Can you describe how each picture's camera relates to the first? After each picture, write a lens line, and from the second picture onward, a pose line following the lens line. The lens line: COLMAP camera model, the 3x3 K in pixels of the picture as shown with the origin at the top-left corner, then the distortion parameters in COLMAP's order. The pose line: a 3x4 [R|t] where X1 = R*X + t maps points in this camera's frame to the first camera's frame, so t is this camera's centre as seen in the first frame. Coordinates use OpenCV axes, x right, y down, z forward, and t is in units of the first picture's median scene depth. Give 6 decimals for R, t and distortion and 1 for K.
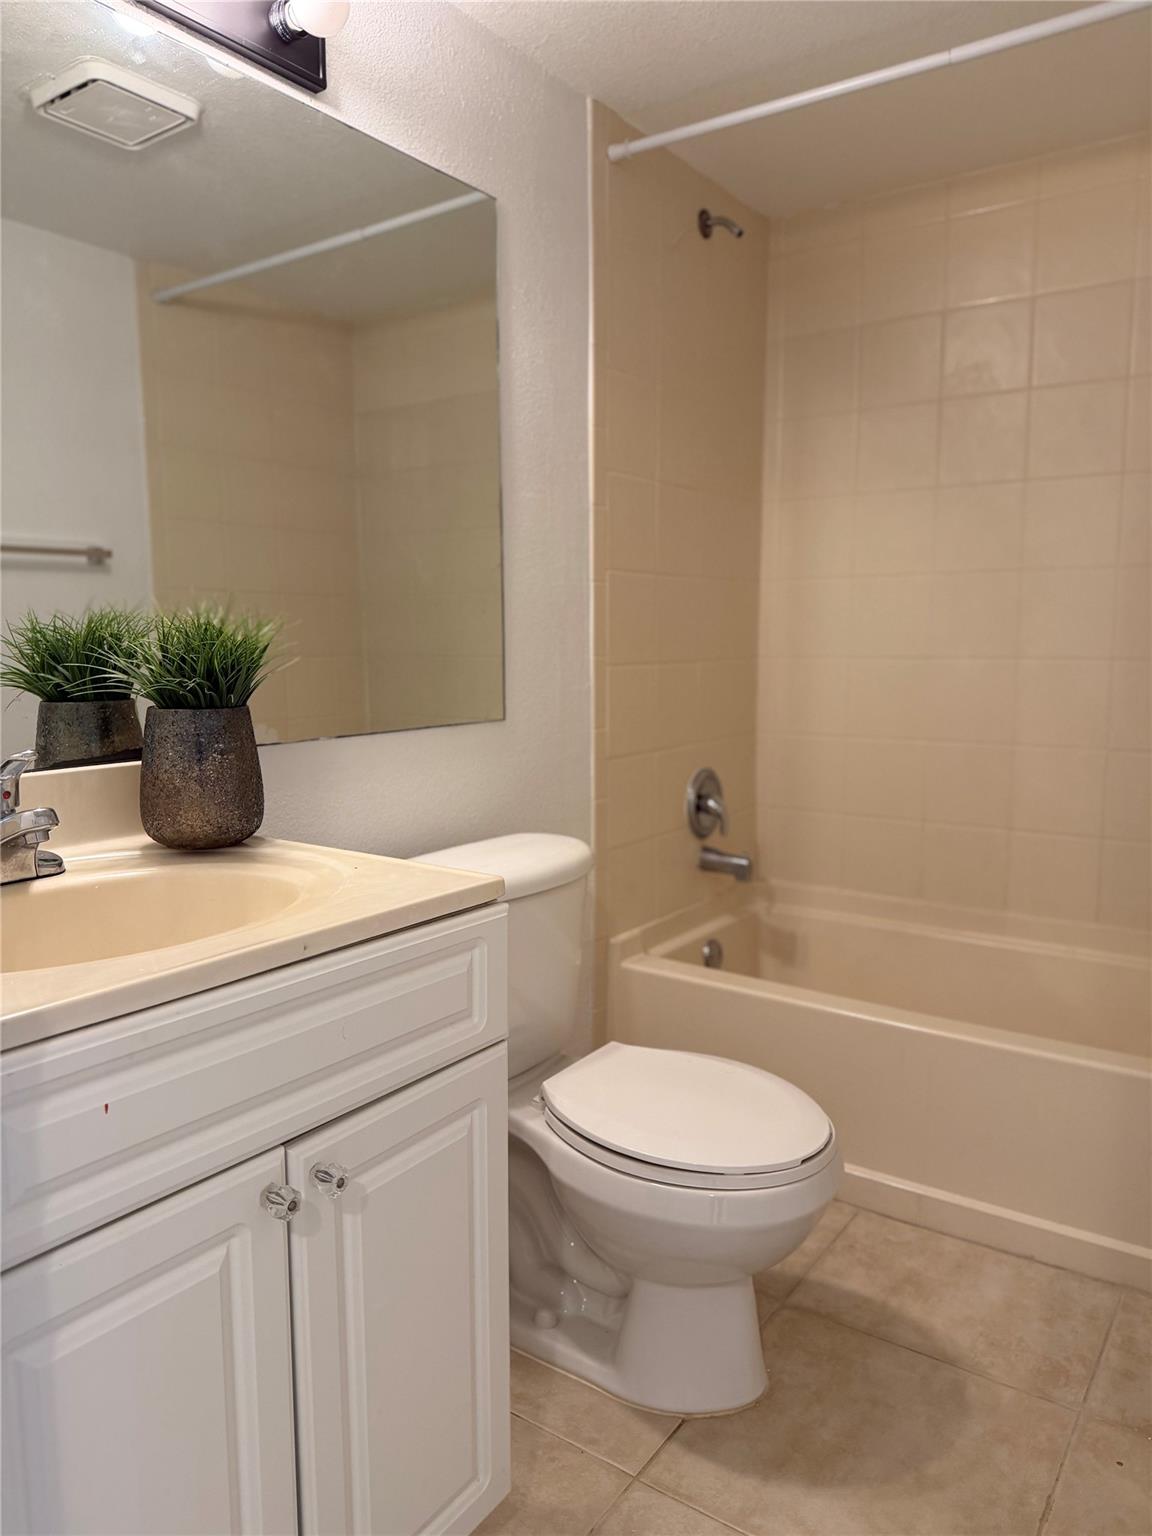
lens RADIAL K [[1081.8, 0, 572.1], [0, 1081.8, 761.1], [0, 0, 1]] dist [0.046781, -0.068029]
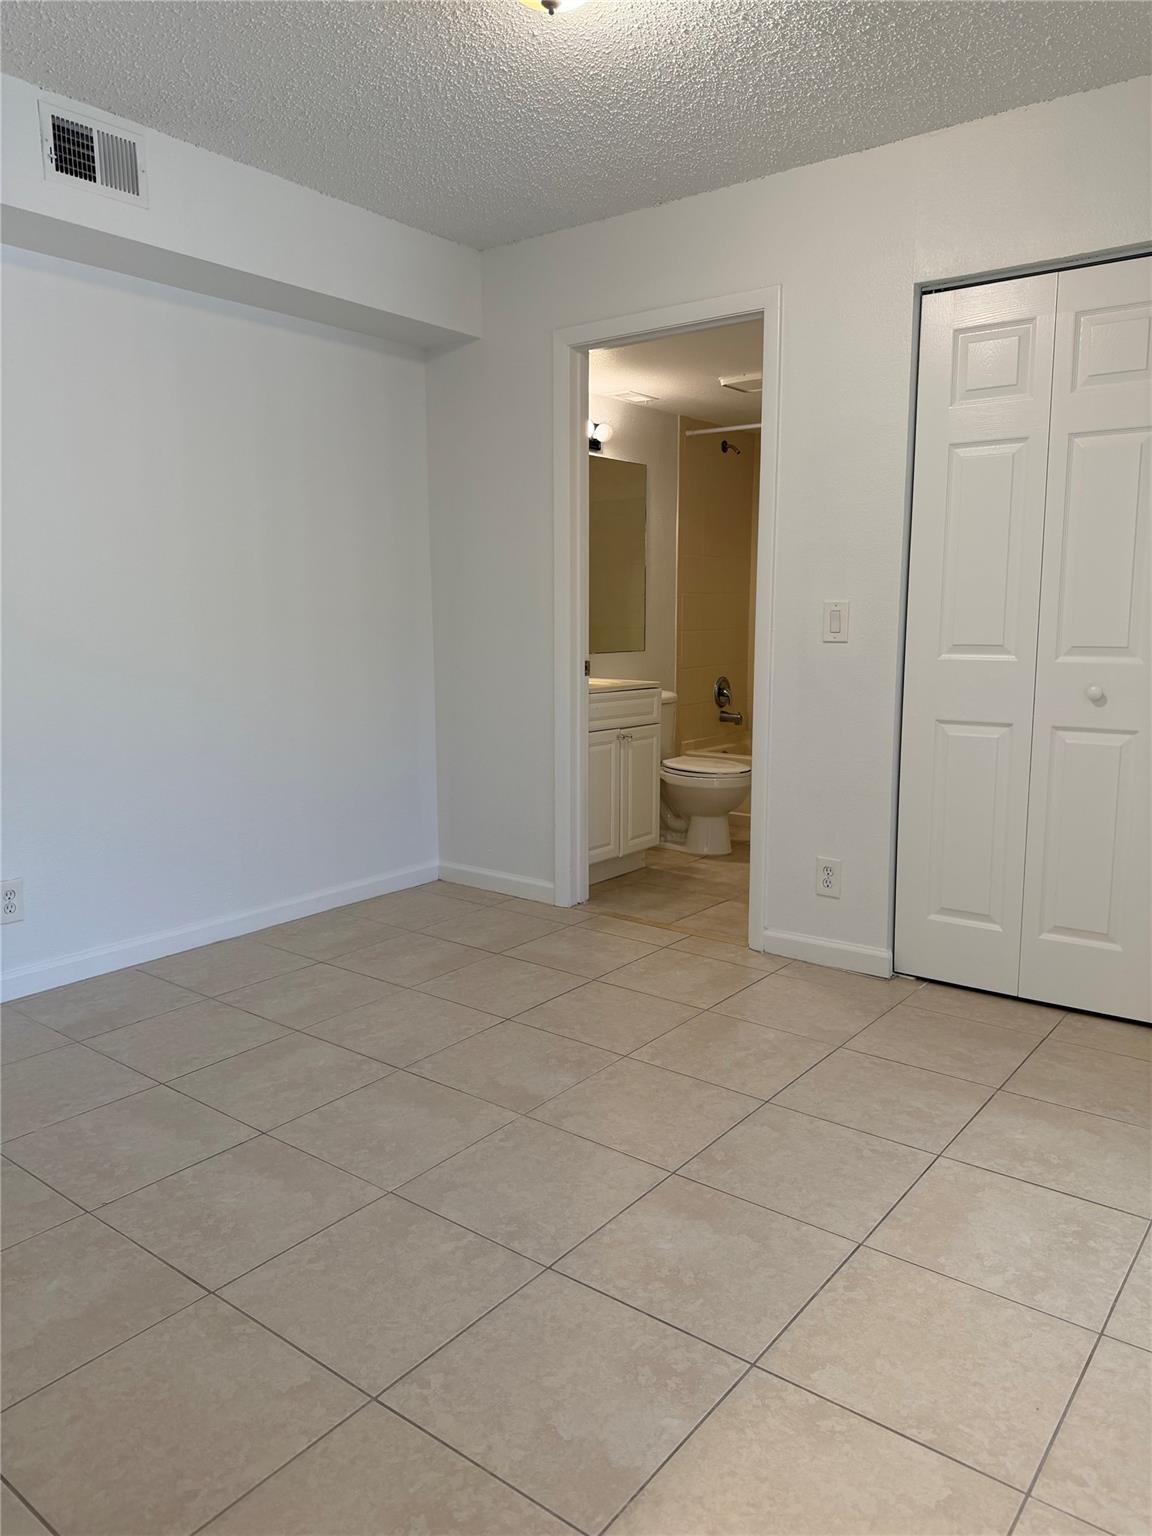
lens RADIAL K [[1081.8, 0, 578.8], [0, 1081.8, 770.8], [0, 0, 1]] dist [0.046781, -0.068029]
pose [[0.999068, 0.011255, -0.041674, -0.085543], [-0.009841, 0.999374, 0.033975, 0.133081], [0.042031, -0.033533, 0.998553, -1.335238]]
